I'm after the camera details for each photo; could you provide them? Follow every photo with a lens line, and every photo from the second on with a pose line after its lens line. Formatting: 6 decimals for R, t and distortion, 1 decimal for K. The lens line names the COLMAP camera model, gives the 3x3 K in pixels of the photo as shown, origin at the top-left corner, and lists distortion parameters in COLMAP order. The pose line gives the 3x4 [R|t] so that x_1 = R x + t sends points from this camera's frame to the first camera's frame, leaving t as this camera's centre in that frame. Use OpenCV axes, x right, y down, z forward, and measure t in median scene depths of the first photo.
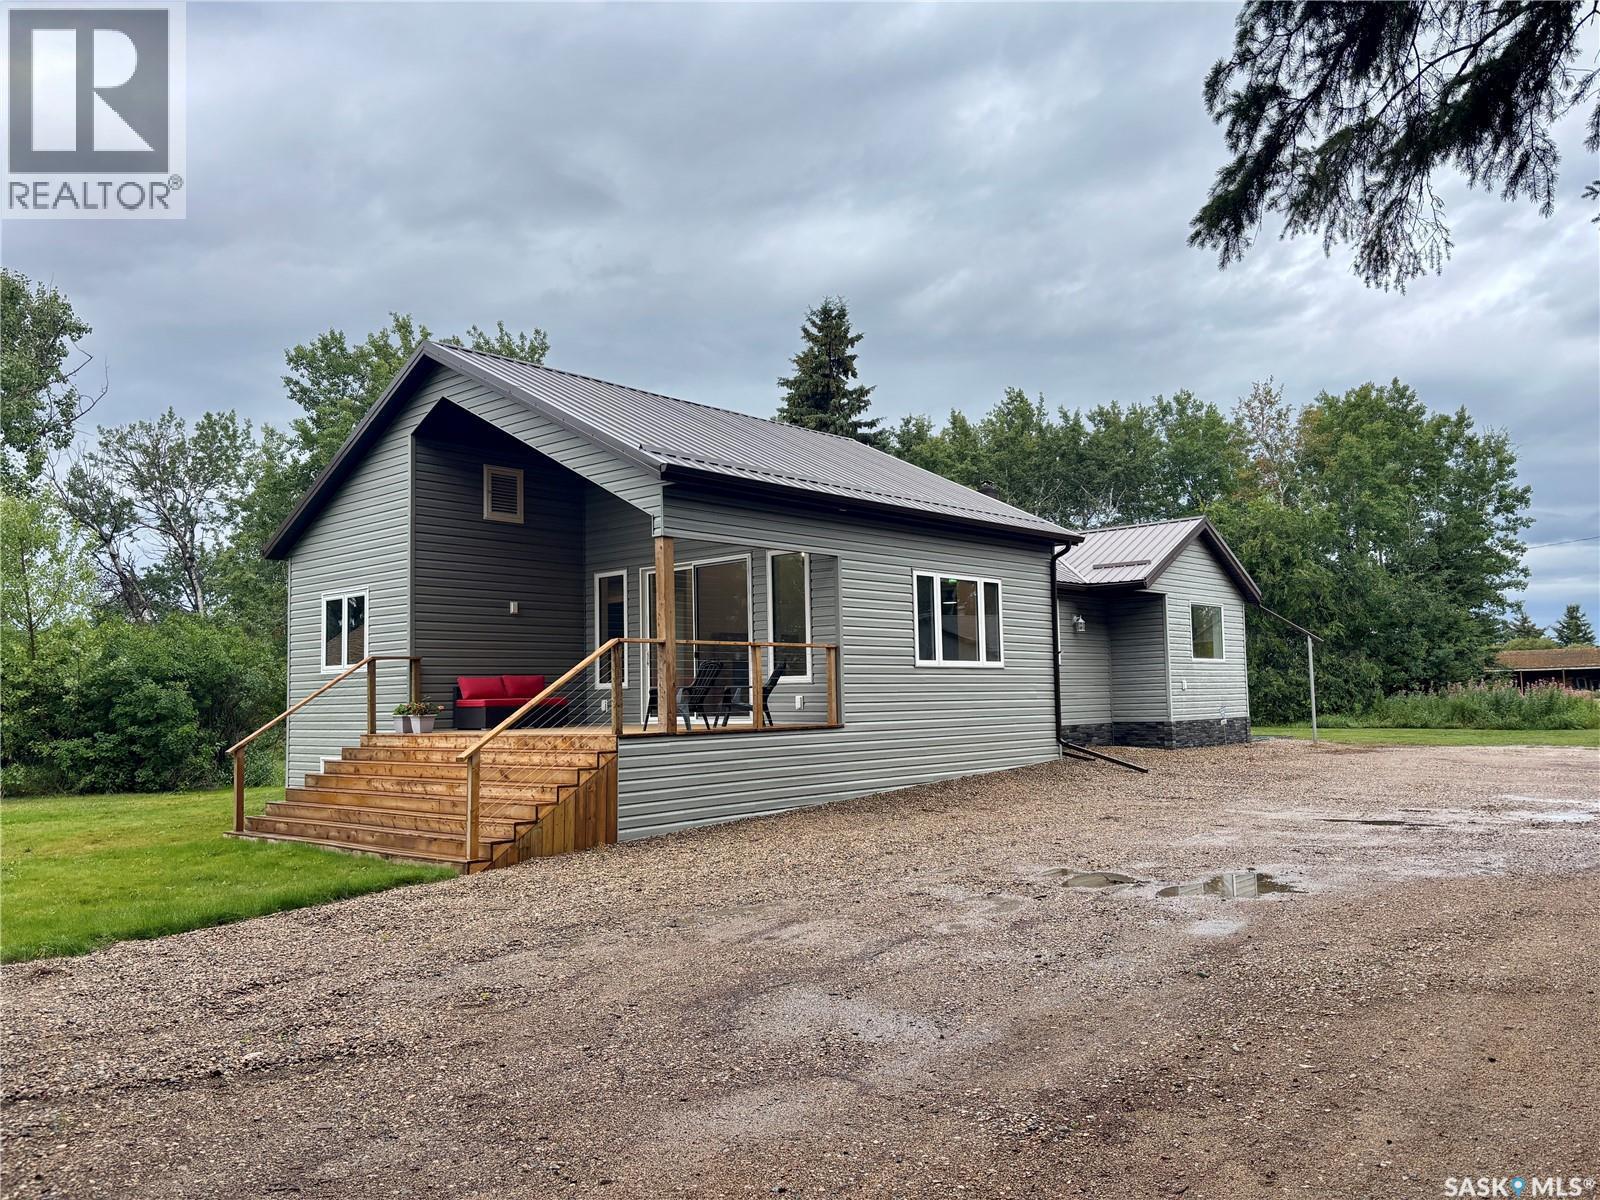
lens RADIAL K [[1159.4, 0, 799.7], [0, 1159.4, 646.4], [0, 0, 1]] dist [0.111265, -0.000039]
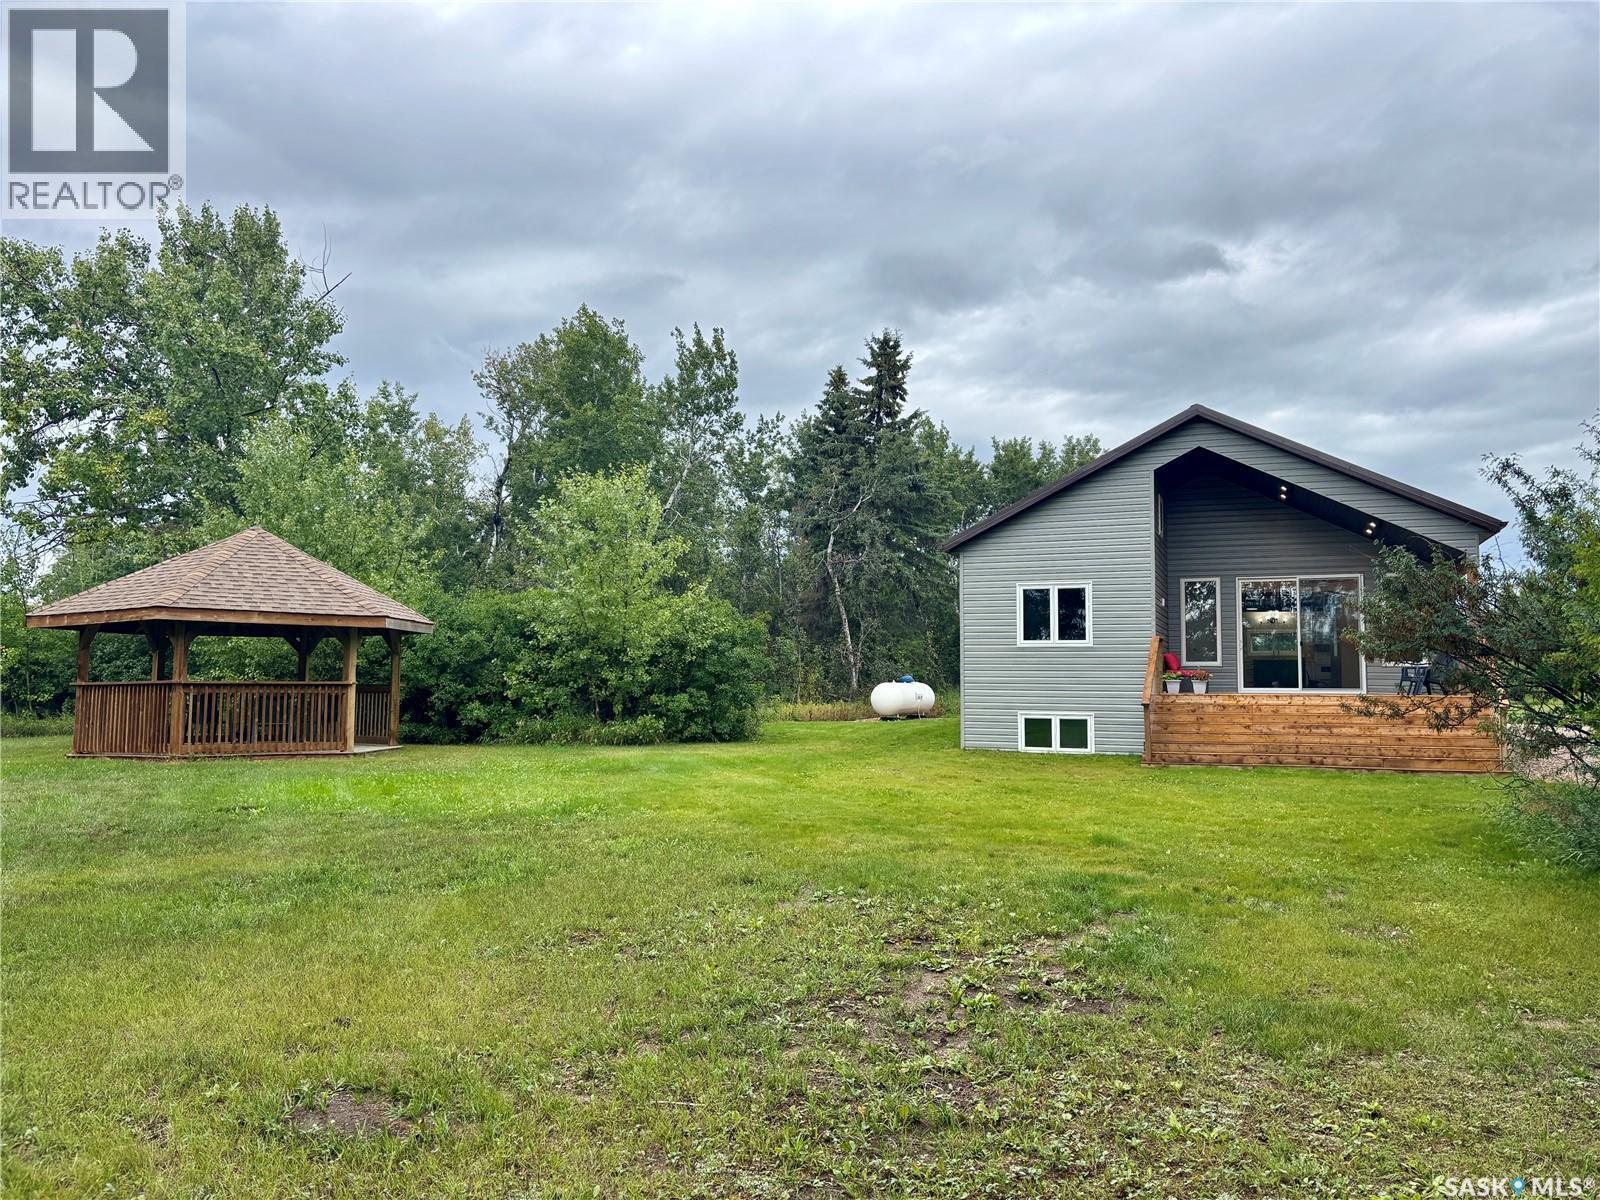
lens RADIAL K [[1195.5, 0, 800.0], [0, 1195.5, 600.0], [0, 0, 1]] dist [0.082203, -0.153517]
pose [[0.935548, 0.052849, 0.349222, -1.174344], [-0.041390, 0.998334, -0.040198, 0.037617], [-0.350765, 0.023153, 0.936177, -0.139249]]
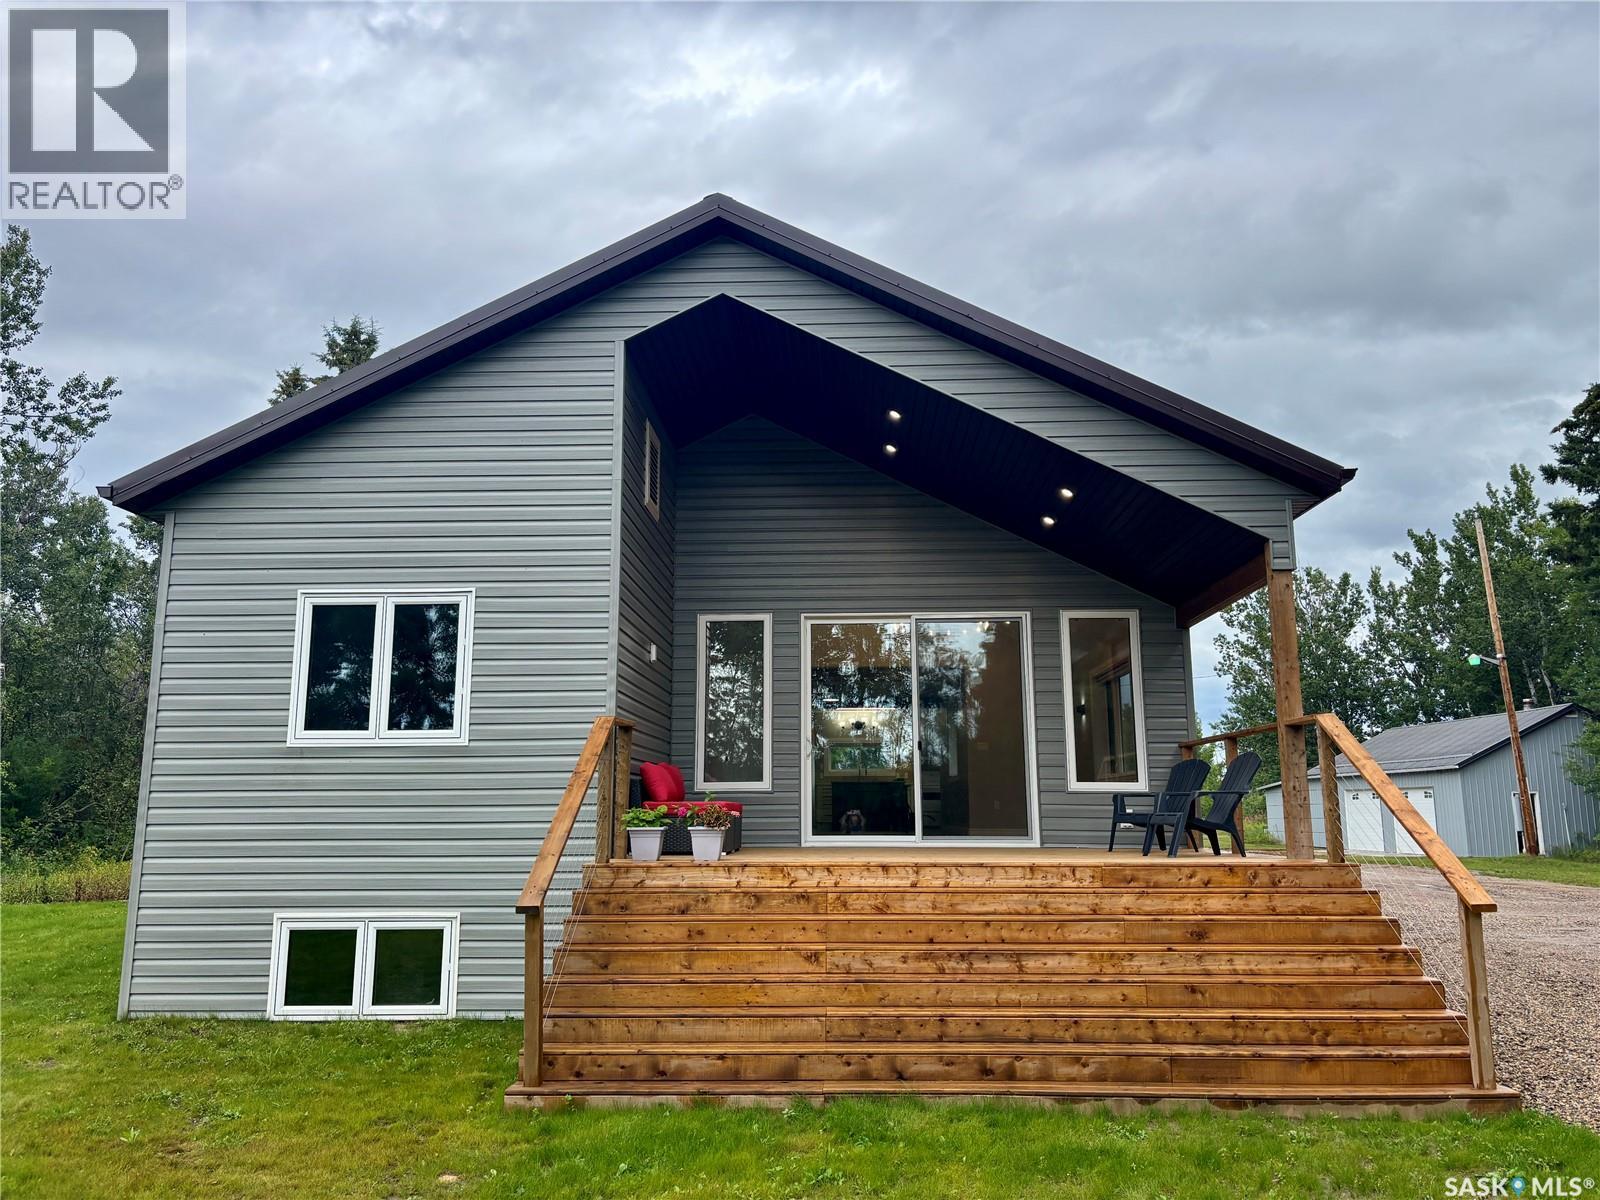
lens RADIAL K [[1195.5, 0, 800.0], [0, 1195.5, 600.0], [0, 0, 1]] dist [0.082203, -0.153517]
pose [[0.770380, 0.131109, 0.623959, -0.615005], [-0.039237, 0.986523, -0.158848, 0.038026], [-0.636377, 0.097891, 0.765142, 0.498691]]
